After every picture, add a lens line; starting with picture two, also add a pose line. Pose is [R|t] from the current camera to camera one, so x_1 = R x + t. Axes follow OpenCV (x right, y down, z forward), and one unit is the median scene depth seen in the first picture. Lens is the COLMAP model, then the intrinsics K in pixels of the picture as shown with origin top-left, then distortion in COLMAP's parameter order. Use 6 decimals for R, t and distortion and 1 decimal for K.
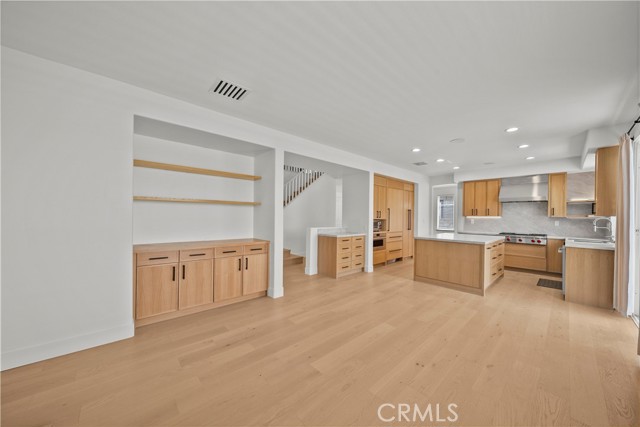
lens RADIAL K [[226.0, 0, 322.4], [0, 226.0, 217.4], [0, 0, 1]] dist [0.000737, -0.001133]
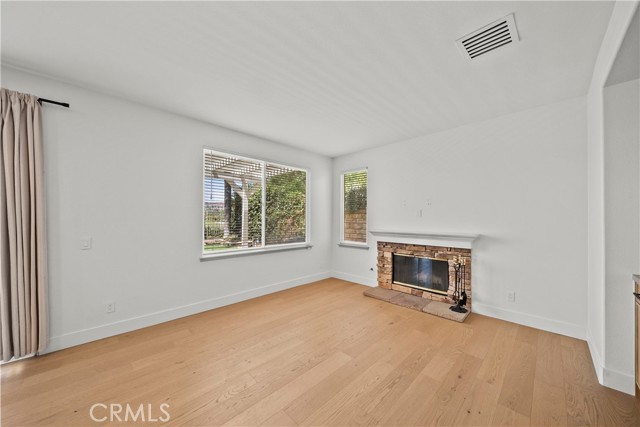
lens RADIAL K [[226.0, 0, 322.2], [0, 226.0, 217.4], [0, 0, 1]] dist [0.000737, -0.001133]
pose [[-0.998956, -0.017843, -0.042045, 0.056883], [-0.017730, 0.999838, -0.003047, -0.002240], [0.042092, -0.002299, -0.999111, 0.772916]]
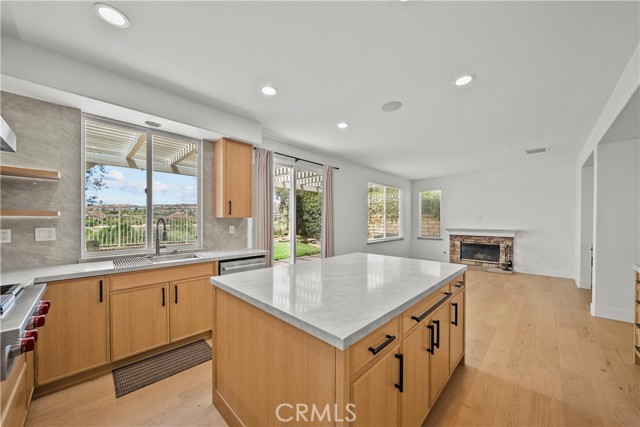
lens RADIAL K [[226.0, 0, 322.7], [0, 226.0, 224.6], [0, 0, 1]] dist [0.000737, -0.001133]
pose [[-0.998599, -0.013211, -0.051239, 0.619041], [-0.014374, 0.999646, 0.022401, -0.001298], [0.050925, 0.023107, -0.998435, 1.237506]]
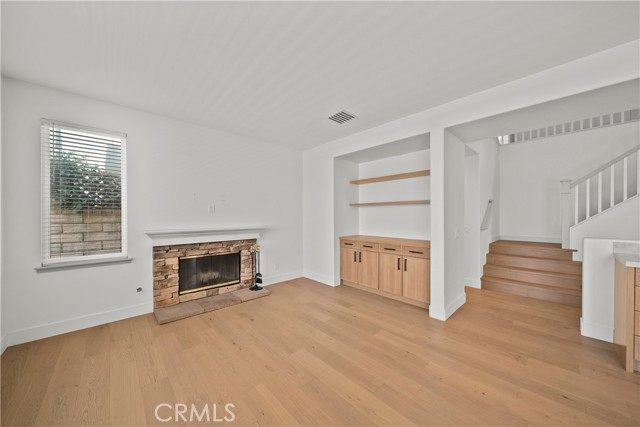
lens RADIAL K [[226.0, 0, 322.9], [0, 226.0, 217.0], [0, 0, 1]] dist [0.000737, -0.001133]
pose [[0.010756, -0.006890, -0.999918, 0.400058], [-0.001404, 0.999975, -0.006905, 0.004640], [0.999941, 0.001479, 0.010746, 0.407704]]
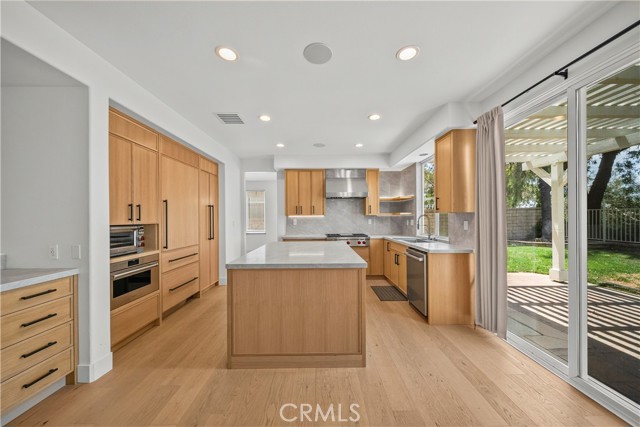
lens RADIAL K [[226.0, 0, 323.1], [0, 226.0, 217.5], [0, 0, 1]] dist [0.000737, -0.001133]
pose [[0.671412, -0.015557, 0.740921, 0.189022], [0.018260, 0.999823, 0.004446, 0.000754], [-0.740859, 0.010544, 0.671578, 0.506811]]
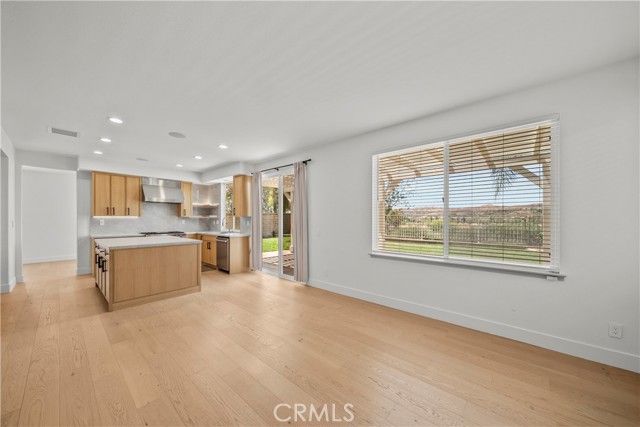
lens RADIAL K [[226.0, 0, 324.2], [0, 226.0, 218.0], [0, 0, 1]] dist [0.000737, -0.001133]
pose [[-0.118672, -0.007925, 0.992902, -0.293775], [0.002130, 0.999964, 0.008236, -0.003854], [-0.992931, 0.003092, -0.118651, 0.384027]]
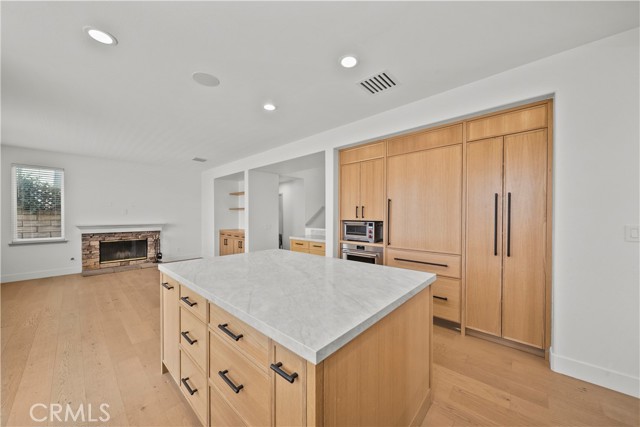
lens RADIAL K [[226.0, 0, 322.5], [0, 226.0, 217.4], [0, 0, 1]] dist [0.000737, -0.001133]
pose [[0.091153, -0.003758, -0.995830, 0.882247], [-0.004991, 0.999979, -0.004231, 0.003612], [0.995824, 0.005356, 0.091132, 0.923748]]
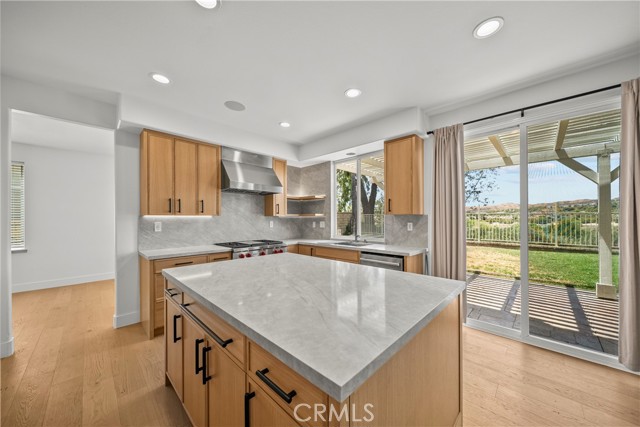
lens RADIAL K [[226.0, 0, 323.5], [0, 226.0, 216.5], [0, 0, 1]] dist [0.000737, -0.001133]
pose [[-0.057727, -0.003880, 0.998325, 0.252226], [0.007827, 0.999960, 0.004339, -0.002157], [-0.998302, 0.008065, -0.057694, 0.879853]]
